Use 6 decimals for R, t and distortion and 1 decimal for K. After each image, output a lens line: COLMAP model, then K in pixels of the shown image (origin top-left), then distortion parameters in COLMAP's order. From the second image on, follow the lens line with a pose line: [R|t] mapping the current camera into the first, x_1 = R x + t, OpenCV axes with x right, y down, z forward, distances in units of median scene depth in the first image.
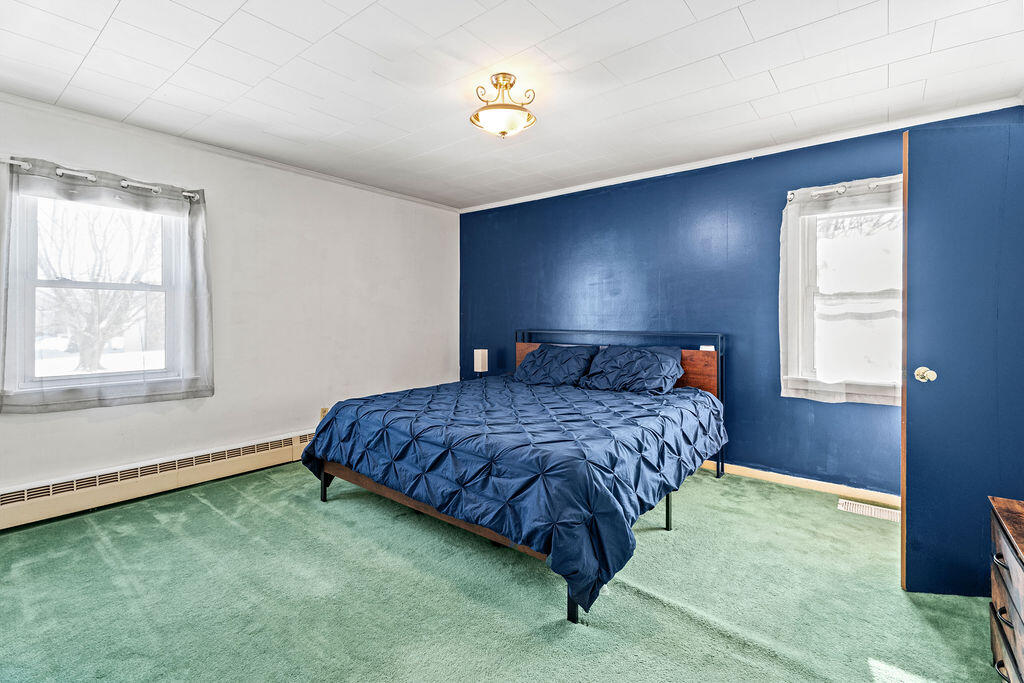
lens RADIAL K [[465.3, 0, 518.1], [0, 465.3, 320.7], [0, 0, 1]] dist [0.006152, -0.001005]
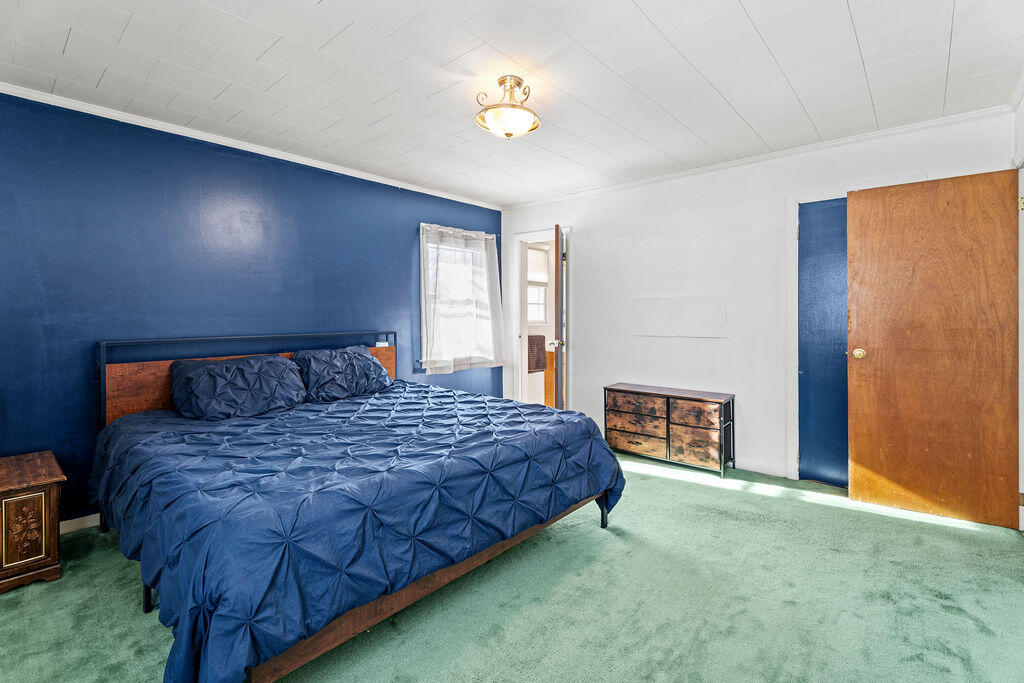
lens RADIAL K [[465.3, 0, 521.2], [0, 465.3, 313.9], [0, 0, 1]] dist [0.006152, -0.001005]
pose [[0.018182, 0.001380, 0.999834, -0.808063], [0.009809, 0.999951, -0.001558, -0.010066], [-0.999787, 0.009835, 0.018168, 0.744231]]
